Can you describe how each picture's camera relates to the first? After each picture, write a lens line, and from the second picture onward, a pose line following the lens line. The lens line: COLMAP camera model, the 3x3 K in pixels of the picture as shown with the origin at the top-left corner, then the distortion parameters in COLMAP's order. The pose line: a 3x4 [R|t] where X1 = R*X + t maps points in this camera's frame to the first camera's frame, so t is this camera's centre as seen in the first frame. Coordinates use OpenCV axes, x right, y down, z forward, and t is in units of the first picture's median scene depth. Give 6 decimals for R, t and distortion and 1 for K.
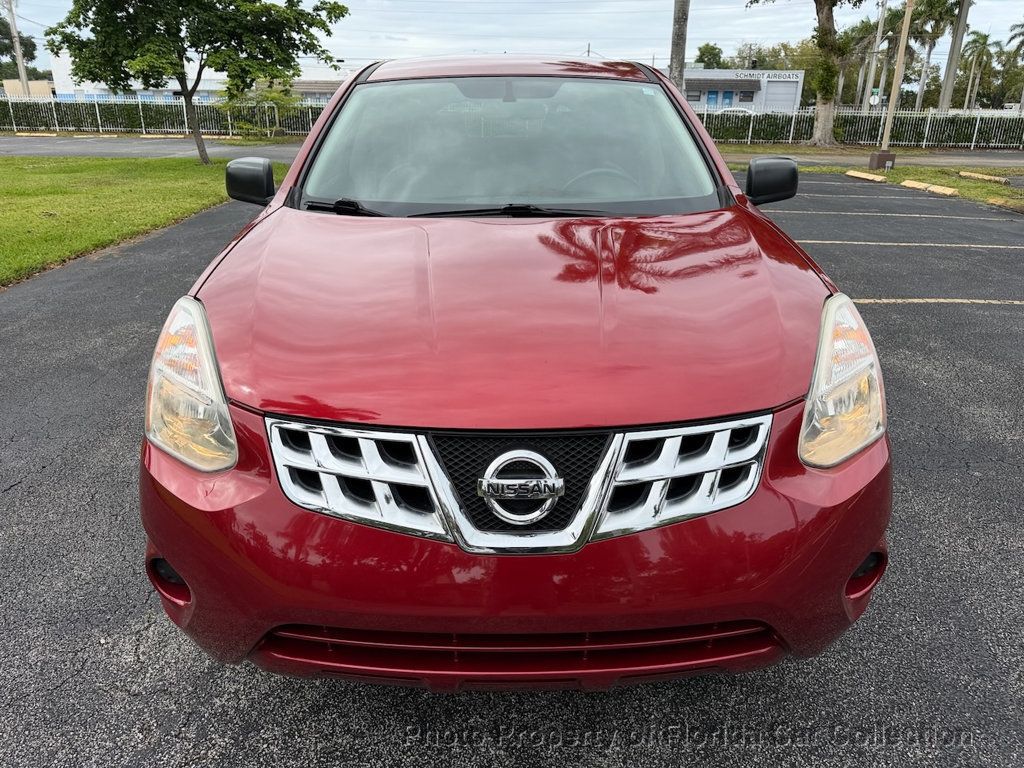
lens RADIAL K [[710.7, 0, 508.8], [0, 710.7, 380.9], [0, 0, 1]] dist [0.009195, -0.006230]
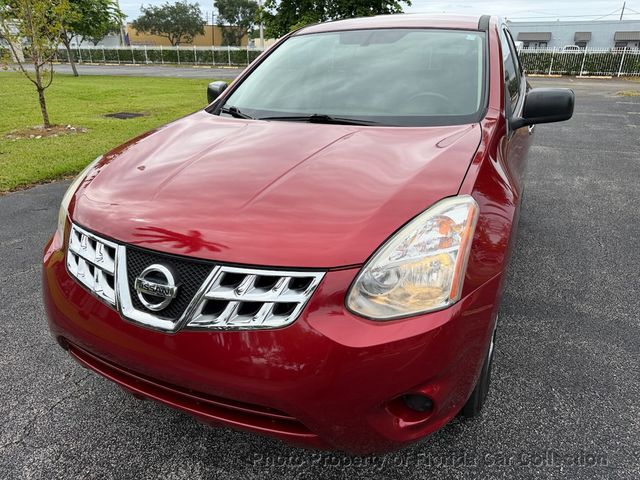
lens RADIAL K [[447.0, 0, 320.0], [0, 447.0, 240.0], [0, 0, 1]] dist [-0.002105, -0.004409]
pose [[0.906964, 0.153901, -0.392086, 0.554922], [-0.140836, 0.988086, 0.062064, -0.054386], [0.396966, -0.001070, 0.917833, 0.156097]]
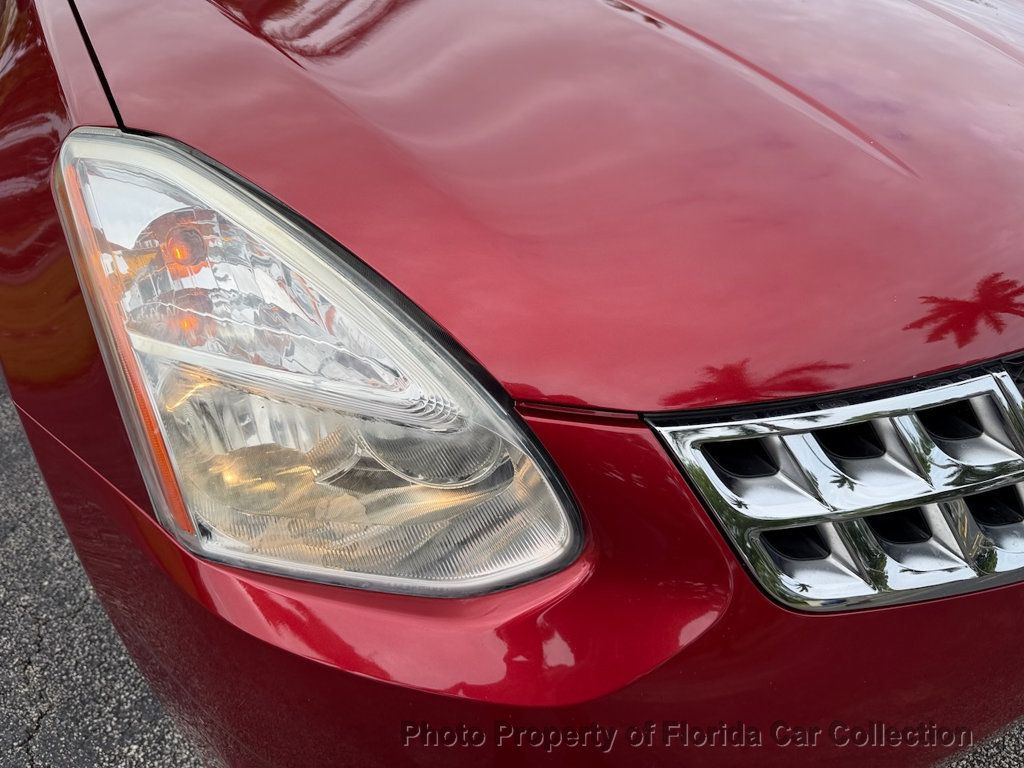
lens RADIAL K [[721.9, 0, 510.1], [0, 721.9, 389.2], [0, 0, 1]] dist [-0.001460, -0.005496]
pose [[0.880155, -0.270432, 0.390119, -0.437739], [0.152150, 0.939209, 0.307794, -0.076064], [-0.449641, -0.211550, 0.867796, 0.565334]]
